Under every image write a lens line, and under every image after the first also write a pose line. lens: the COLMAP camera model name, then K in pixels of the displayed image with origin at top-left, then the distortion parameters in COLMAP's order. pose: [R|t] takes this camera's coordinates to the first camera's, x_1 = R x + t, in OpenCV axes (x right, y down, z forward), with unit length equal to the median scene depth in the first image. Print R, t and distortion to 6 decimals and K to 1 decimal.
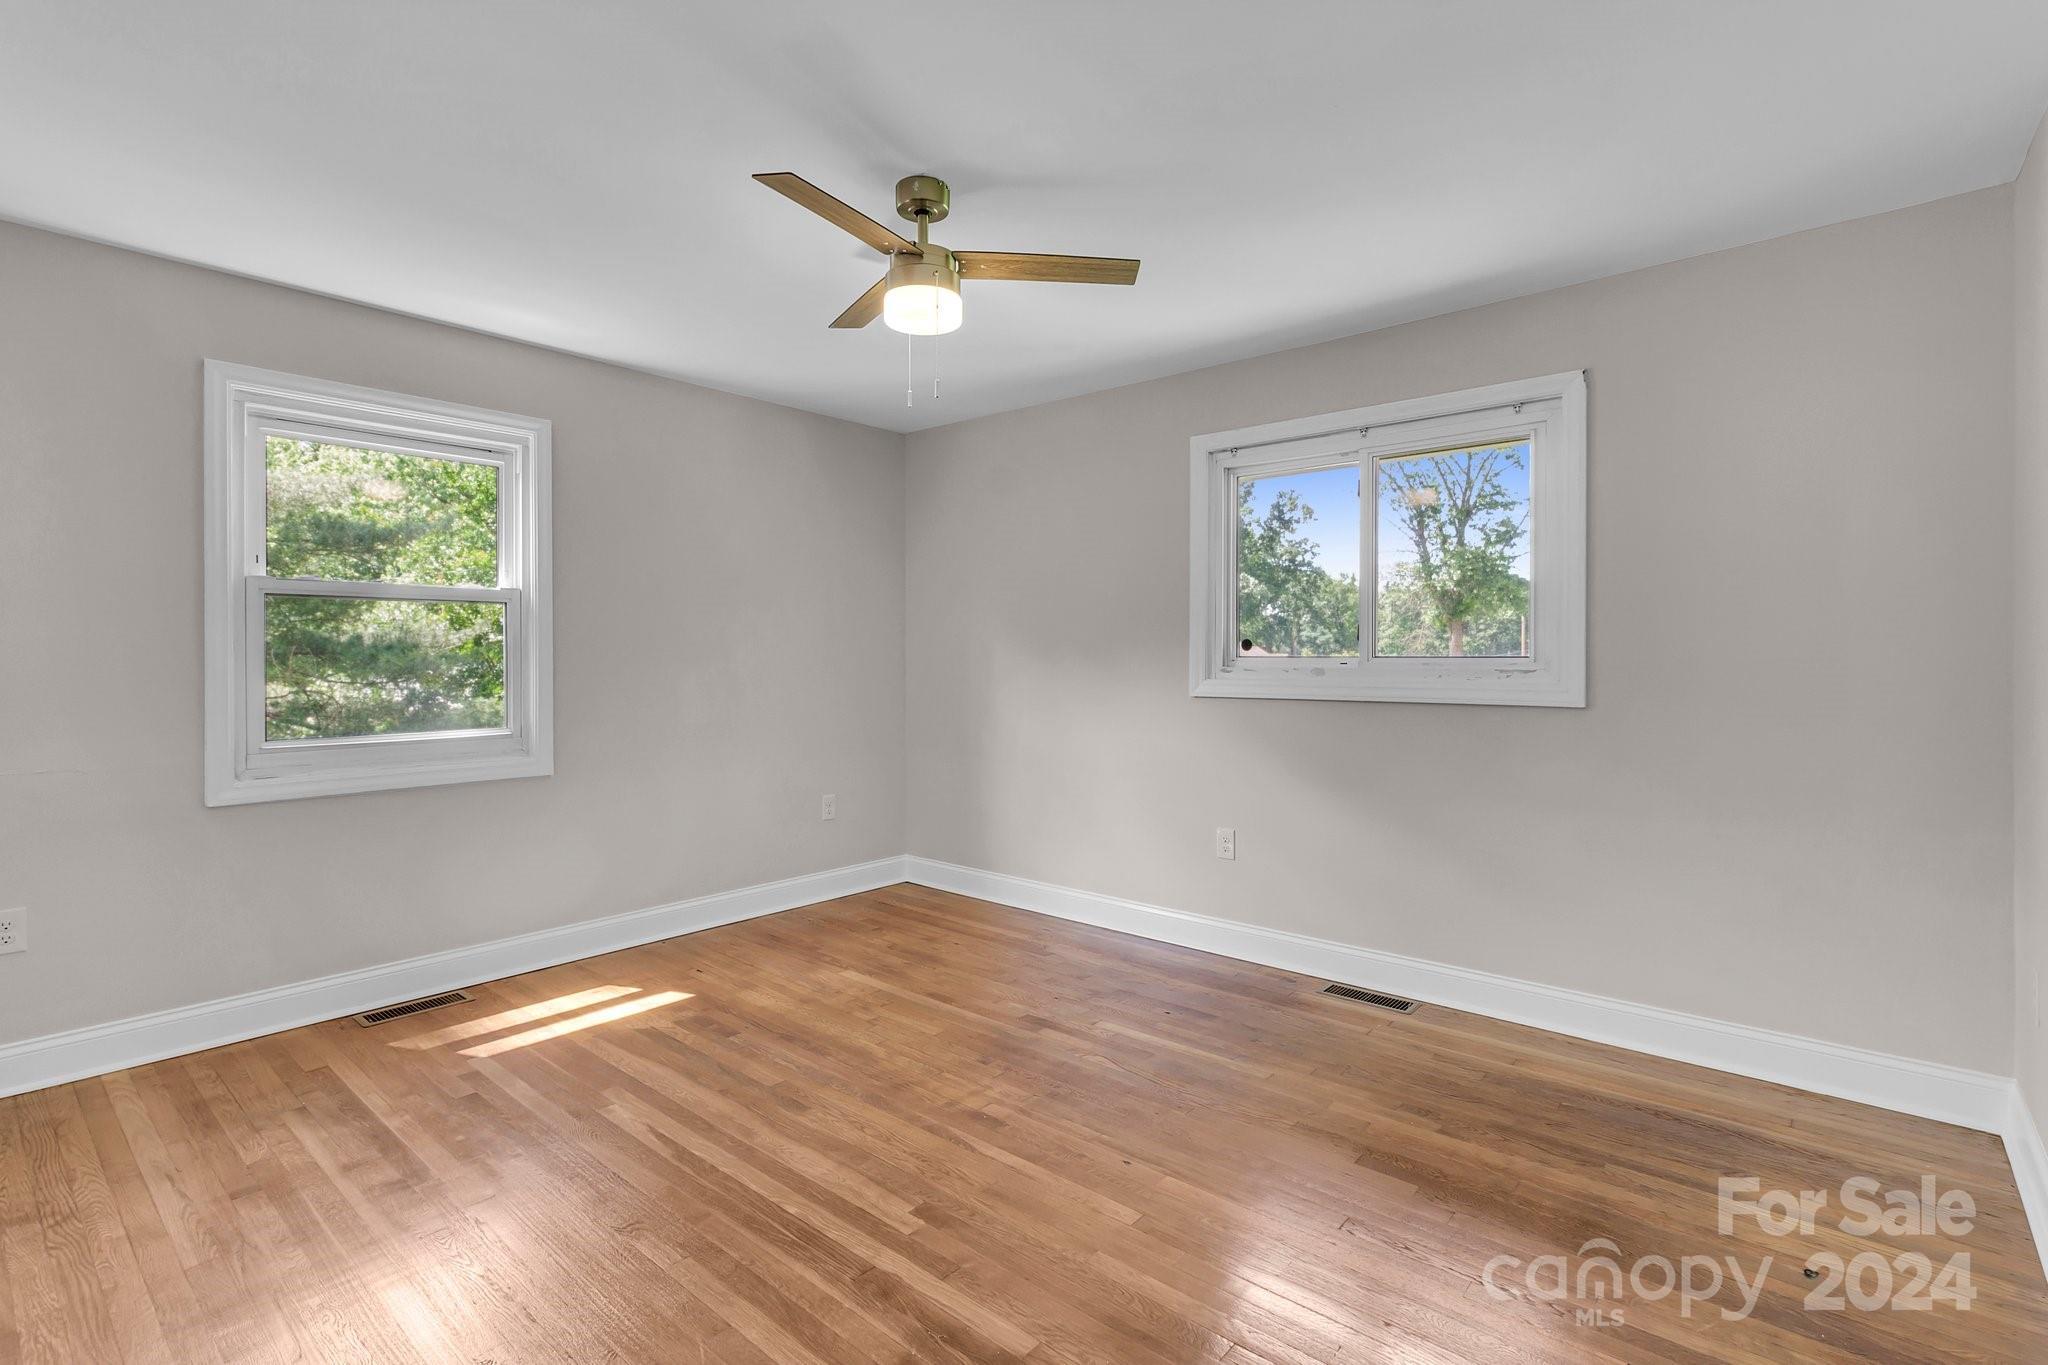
lens RADIAL K [[953.4, 0, 1021.9], [0, 953.4, 656.9], [0, 0, 1]] dist [0.002245, 0.000859]
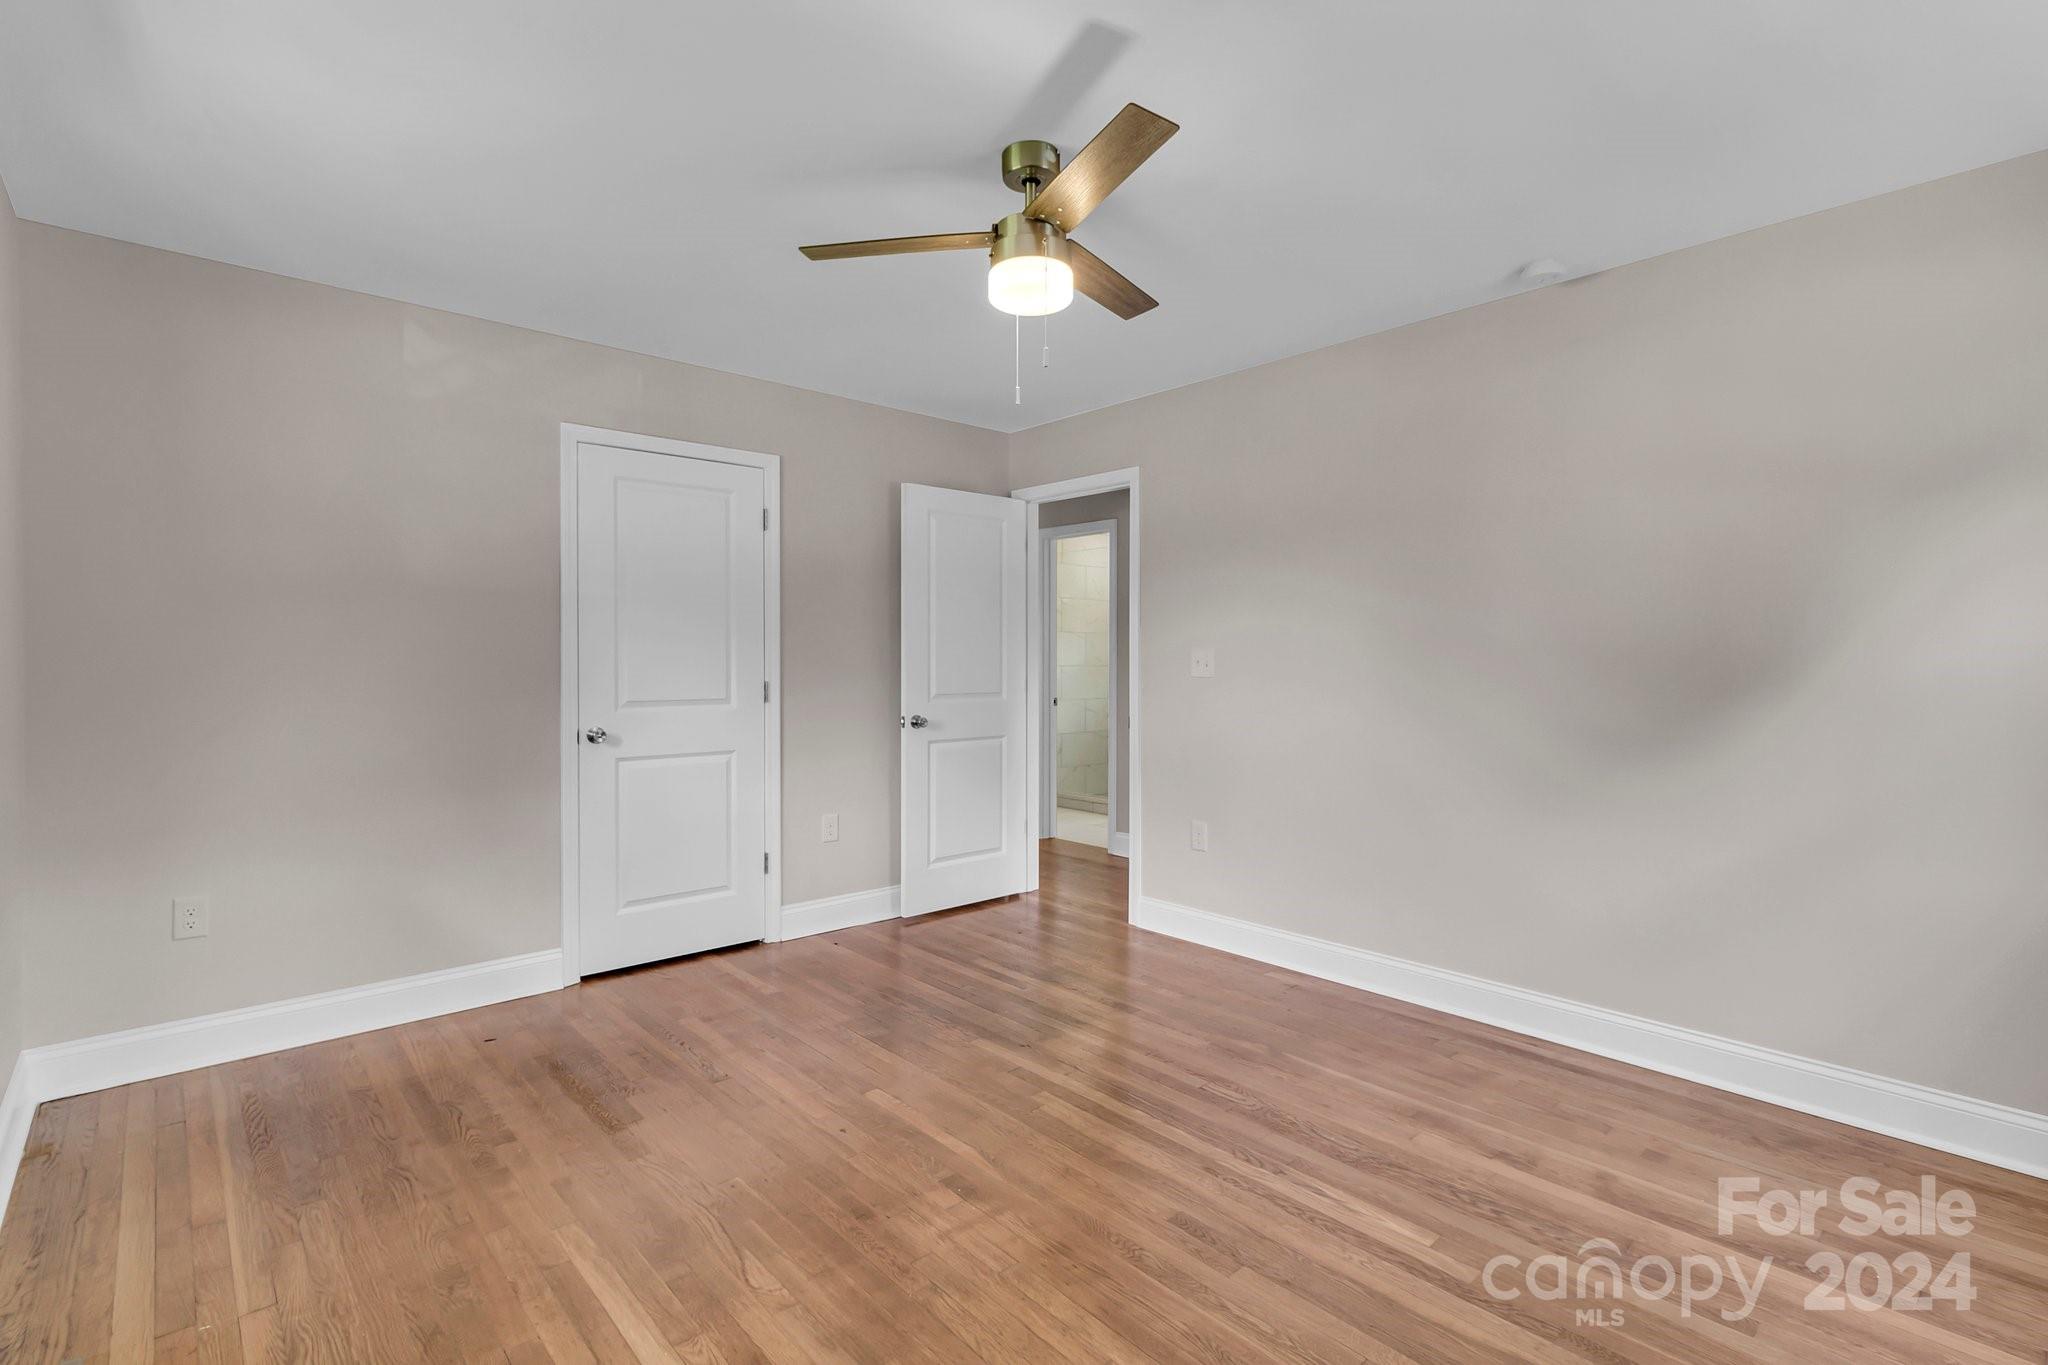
lens RADIAL K [[953.4, 0, 1021.9], [0, 953.4, 656.9], [0, 0, 1]] dist [0.002245, 0.000859]
pose [[-0.991432, -0.000432, 0.130622, -0.214409], [0.000223, 0.999987, 0.004995, -0.007852], [-0.130622, 0.004982, -0.991420, 1.909490]]
